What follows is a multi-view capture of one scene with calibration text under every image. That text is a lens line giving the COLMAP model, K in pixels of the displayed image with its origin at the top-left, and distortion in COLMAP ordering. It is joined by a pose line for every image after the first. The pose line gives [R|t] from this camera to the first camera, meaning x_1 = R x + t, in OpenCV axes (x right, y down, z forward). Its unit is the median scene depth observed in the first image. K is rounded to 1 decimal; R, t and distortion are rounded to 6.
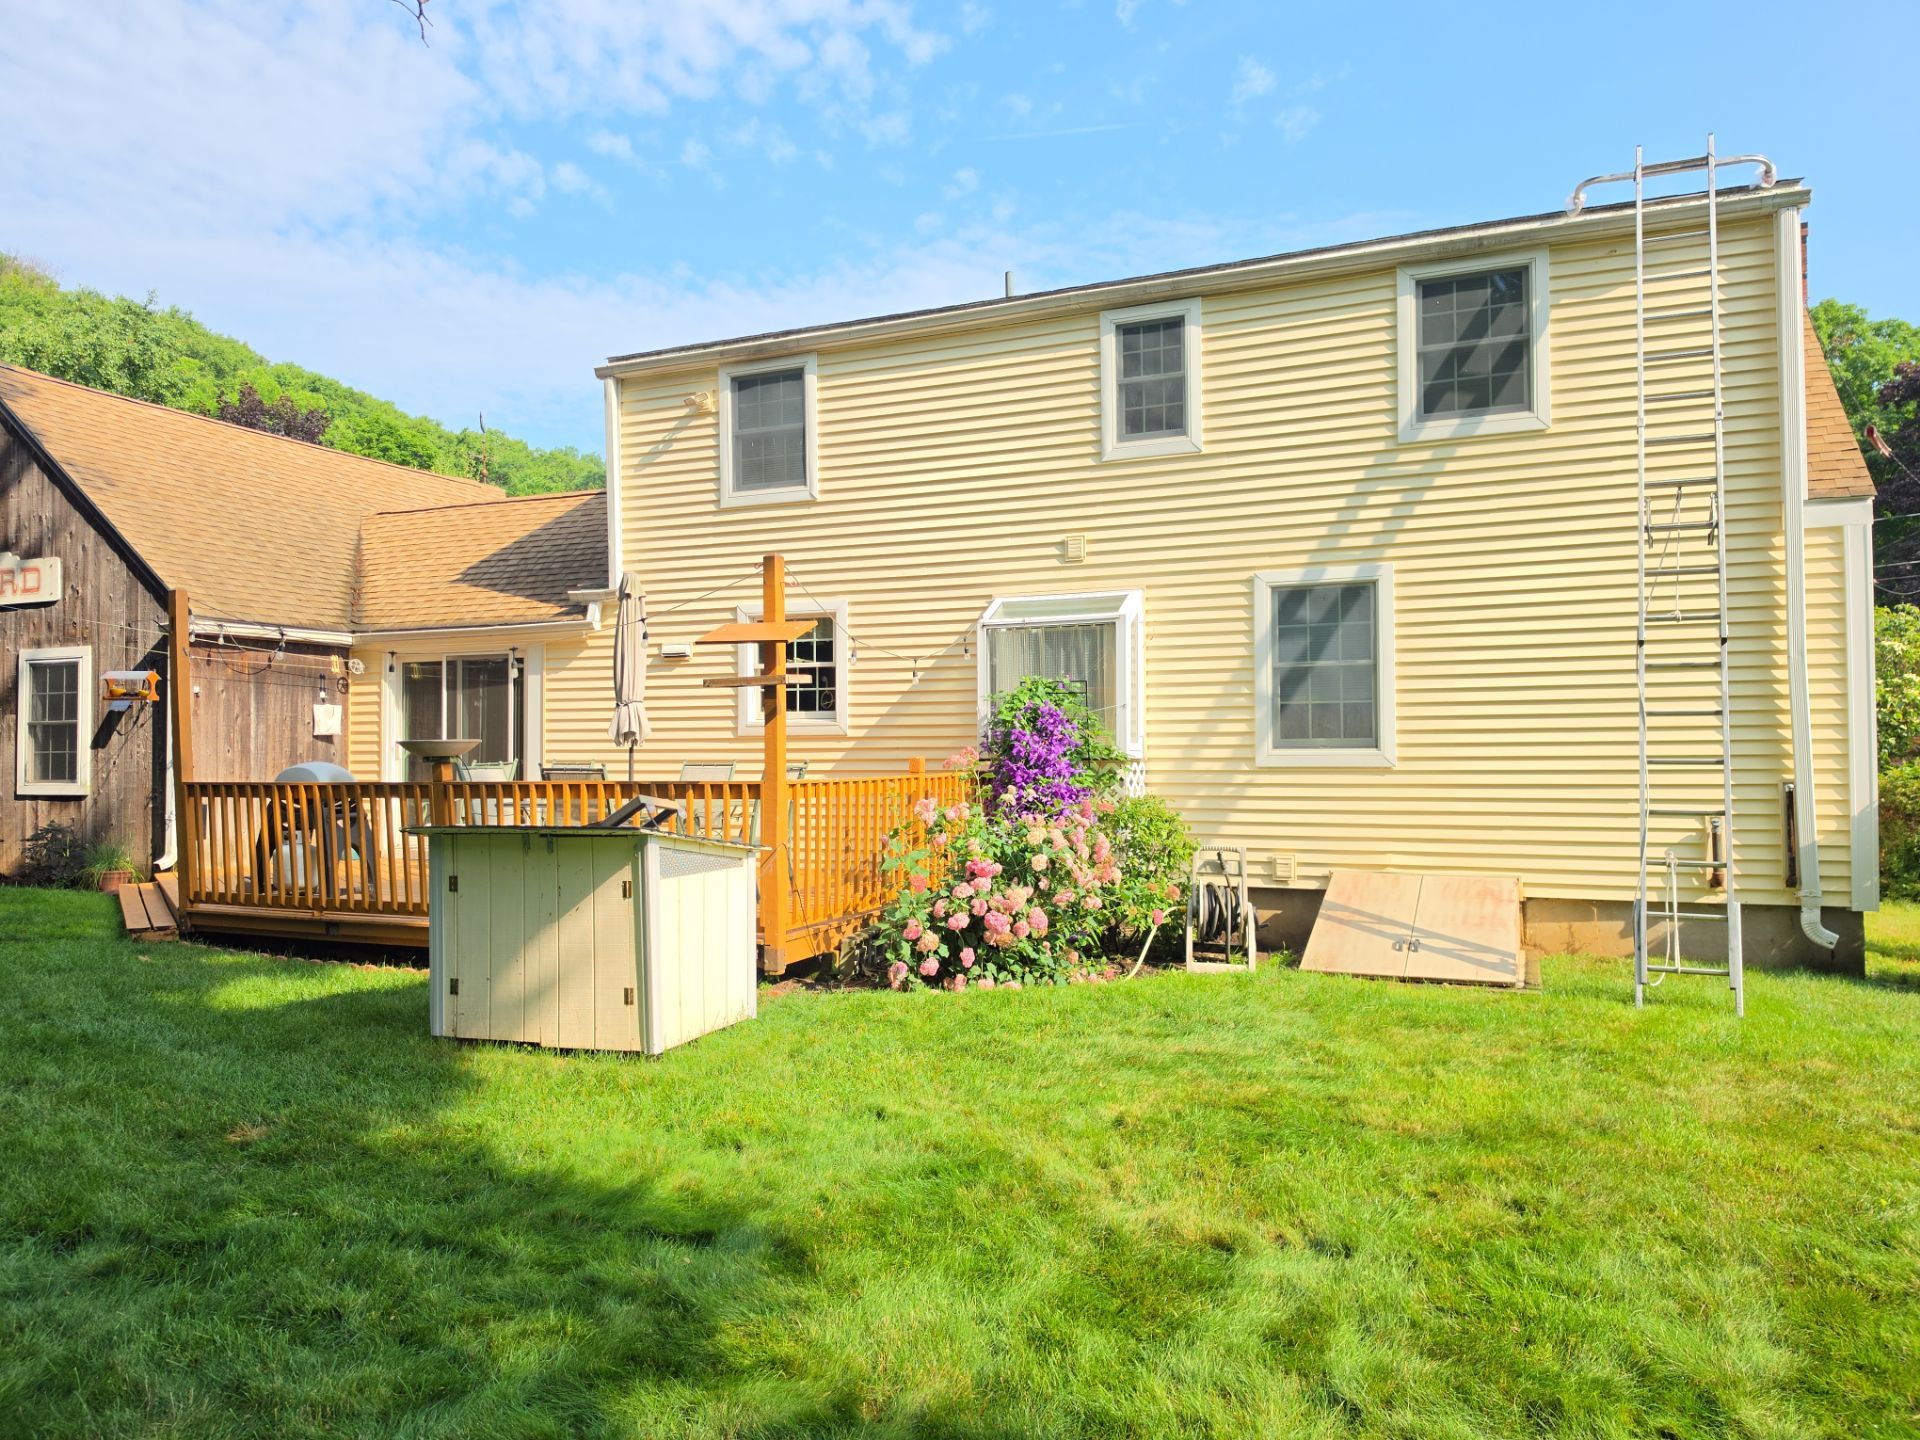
lens RADIAL K [[1223.6, 0, 960.0], [0, 1223.6, 720.0], [0, 0, 1]] dist [0.074211, -0.086789]
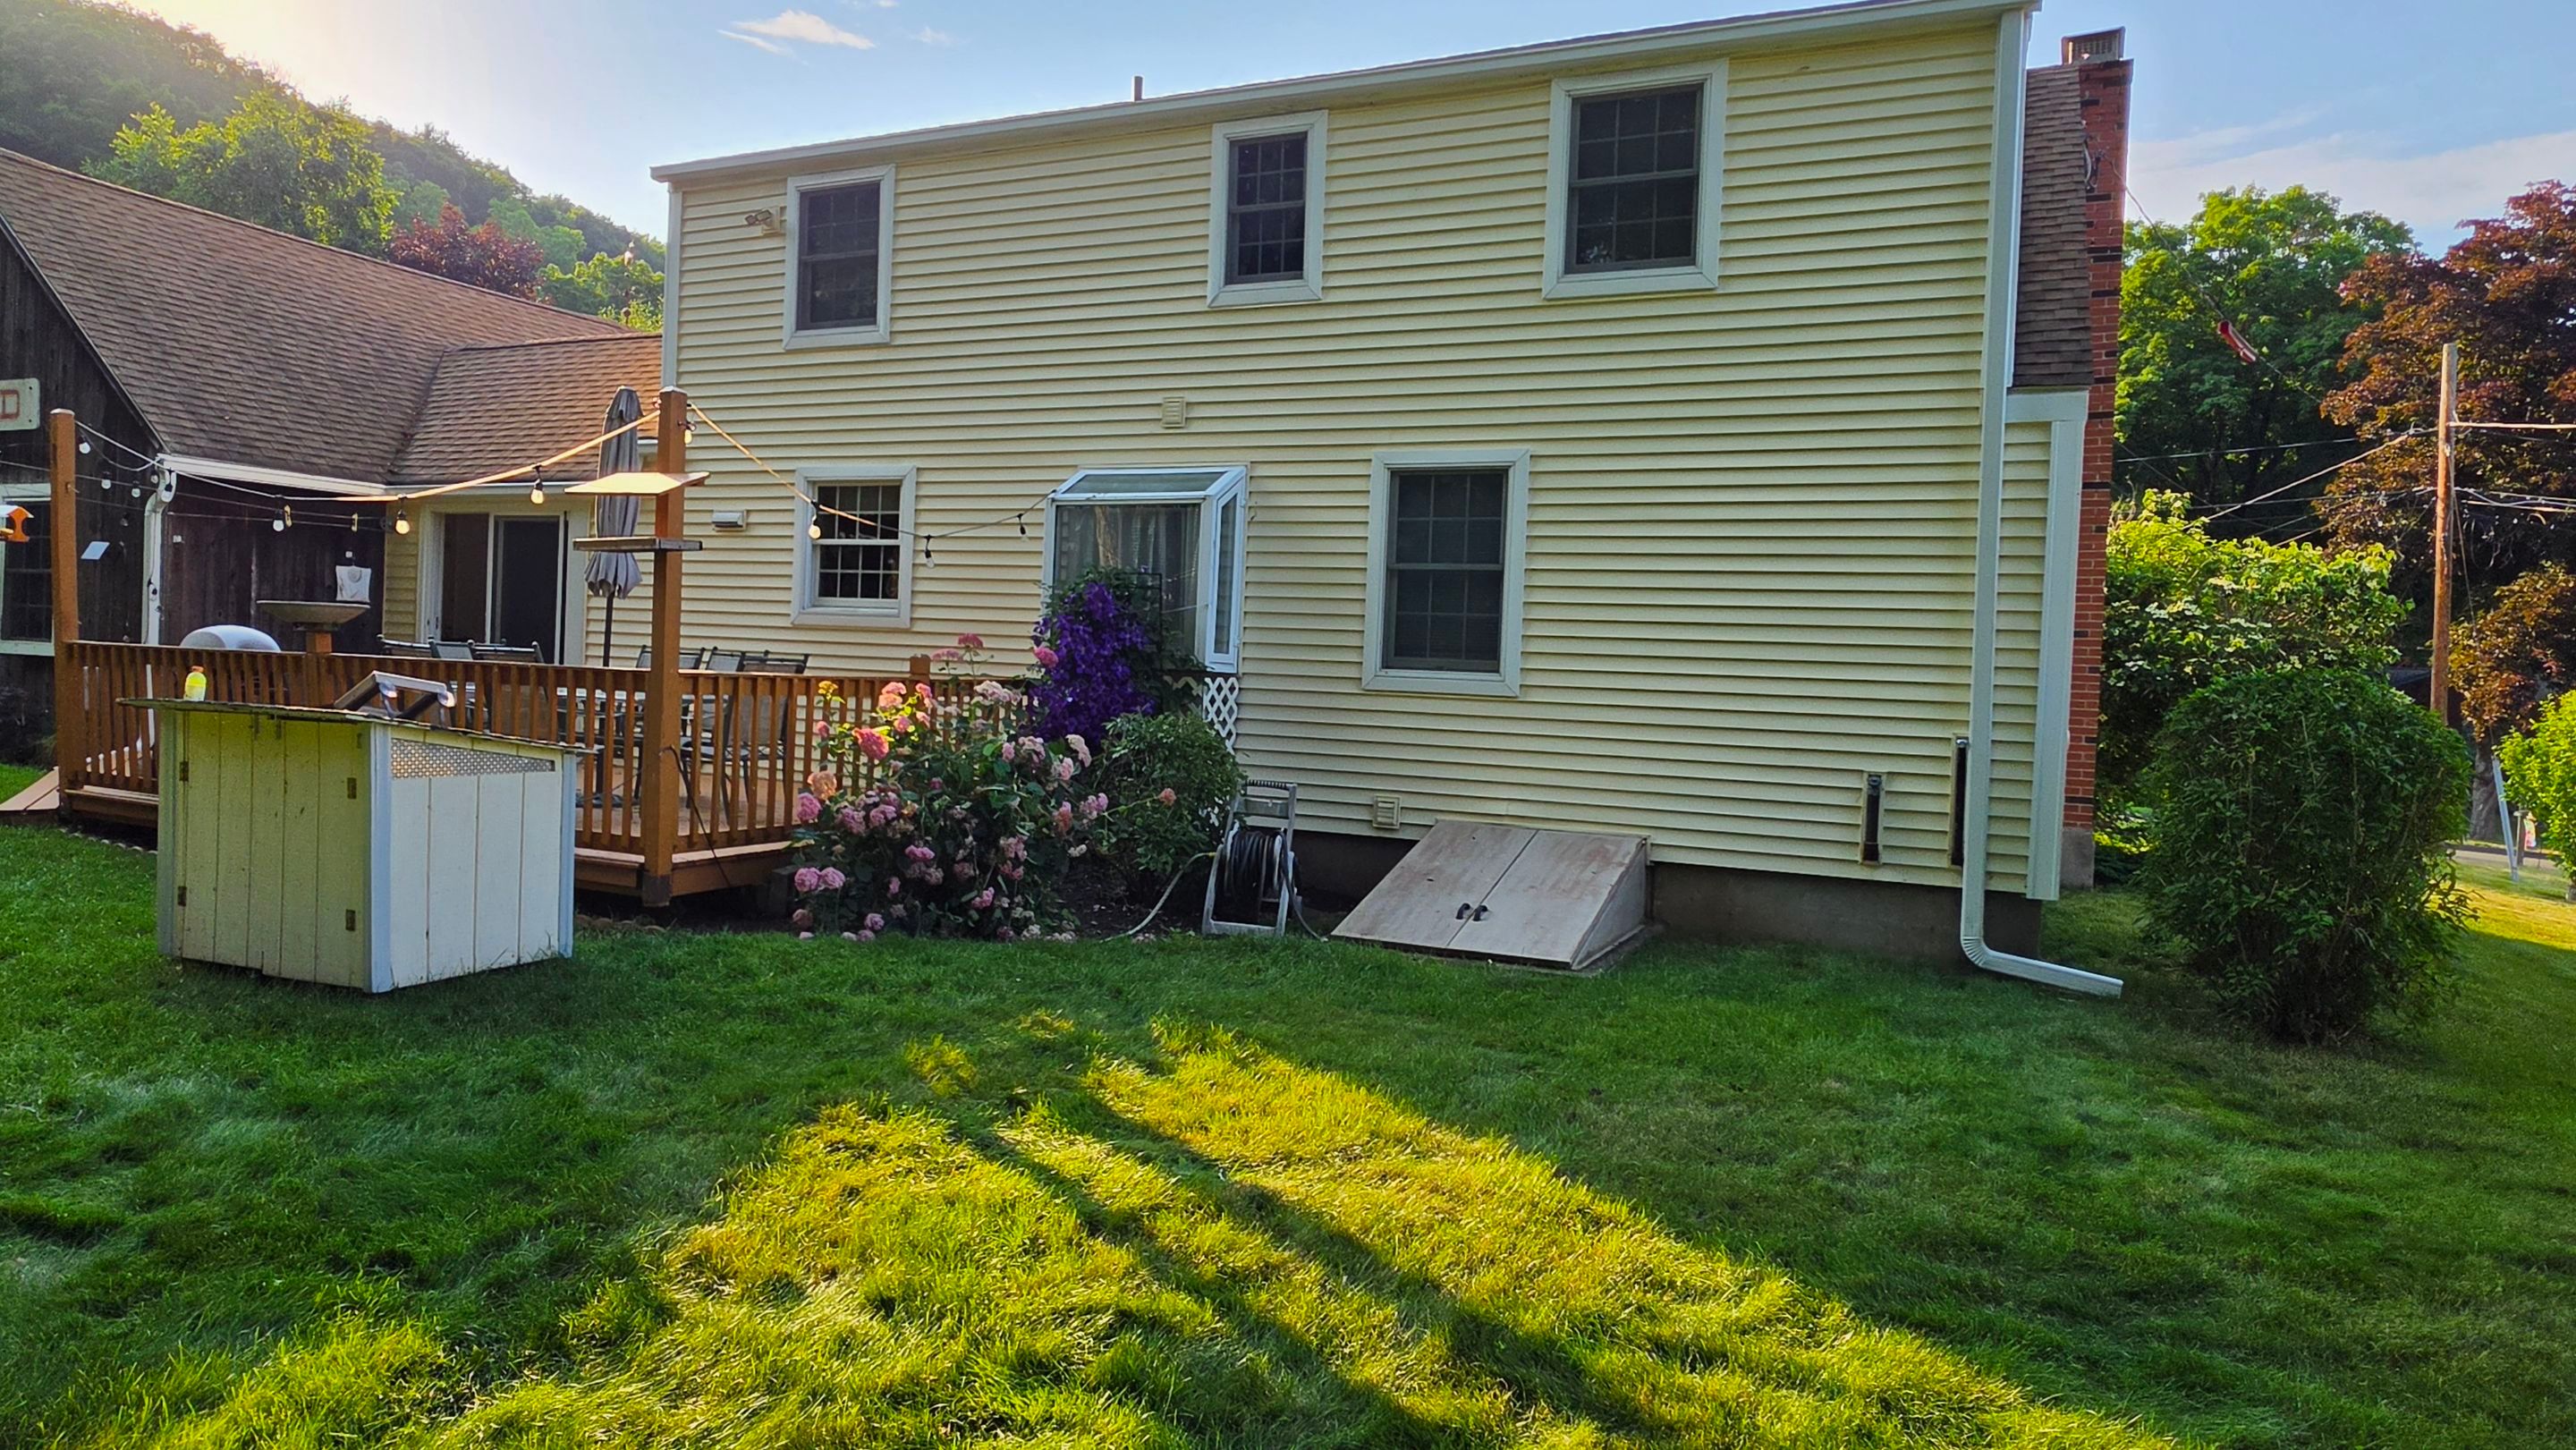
lens RADIAL K [[1393.6, 0, 1286.7], [0, 1393.6, 688.9], [0, 0, 1]] dist [-0.001836, -0.000378]
pose [[0.998459, 0.049595, -0.024915, 0.211584], [-0.048616, 0.998076, 0.038477, 0.004569], [0.026775, -0.037206, 0.998949, 0.069379]]
